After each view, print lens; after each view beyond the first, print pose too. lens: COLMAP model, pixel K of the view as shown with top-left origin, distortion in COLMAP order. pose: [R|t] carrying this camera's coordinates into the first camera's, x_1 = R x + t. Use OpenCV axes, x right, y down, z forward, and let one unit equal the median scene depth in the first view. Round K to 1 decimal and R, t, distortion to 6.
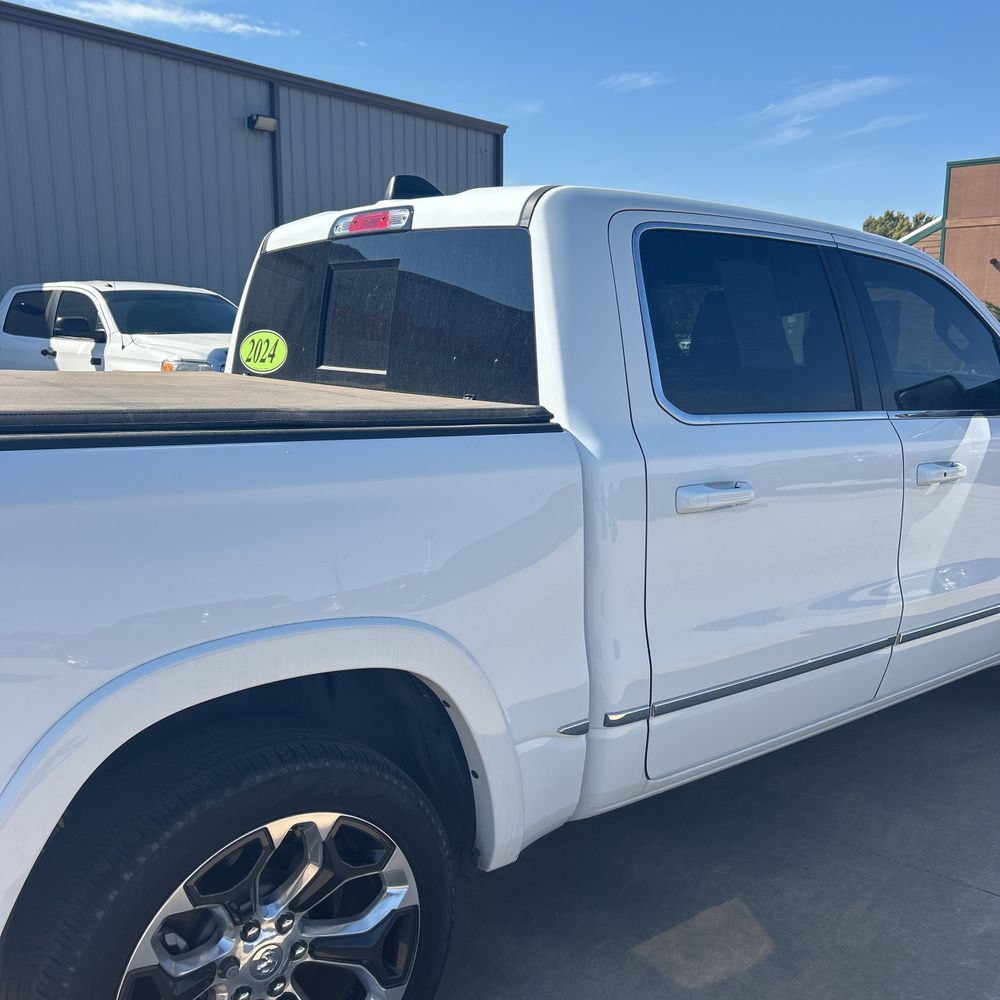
lens RADIAL K [[1012.7, 0, 500.1], [0, 1012.7, 485.8], [0, 0, 1]] dist [0.050314, -0.053960]
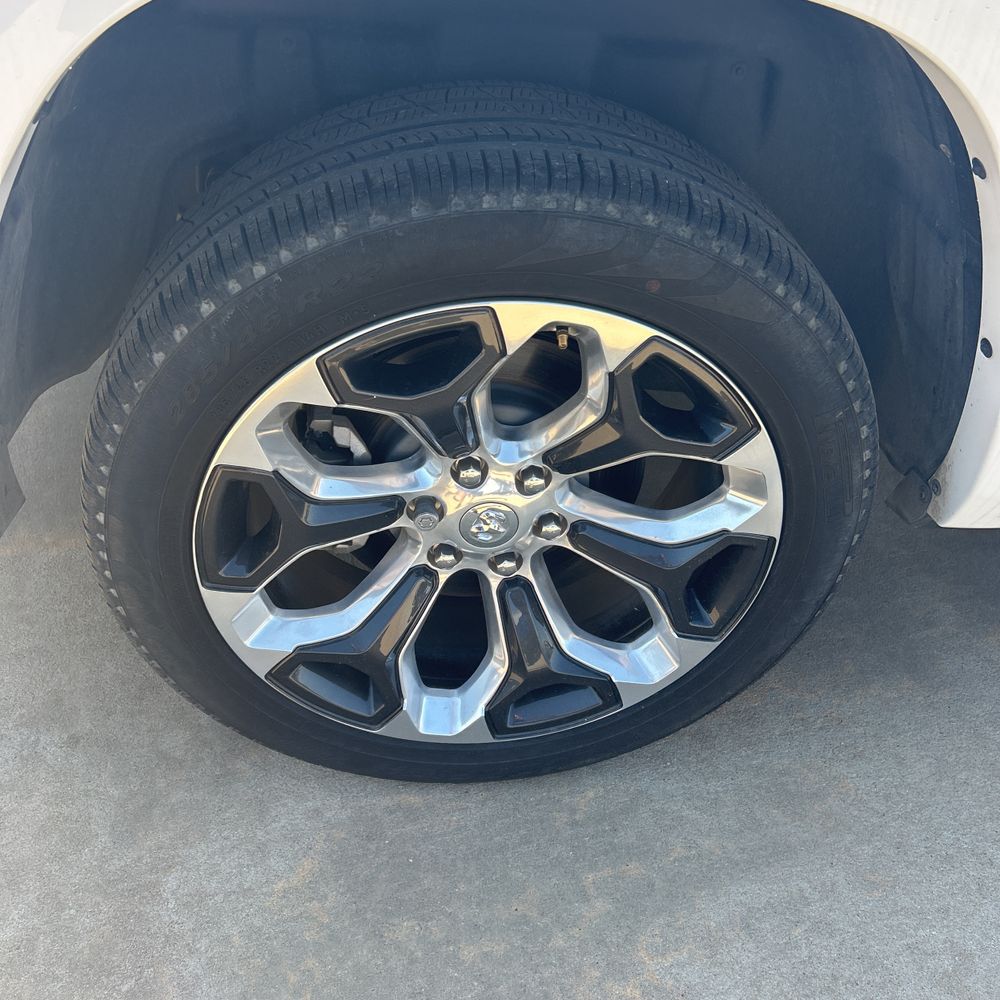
lens RADIAL K [[974.5, 0, 500.0], [0, 974.5, 500.0], [0, 0, 1]] dist [0.148154, -0.314861]
pose [[0.831106, 0.385560, -0.400757, -0.001791], [-0.145502, 0.846296, 0.512456, 0.129069], [0.536742, -0.367595, 0.759462, 0.460224]]
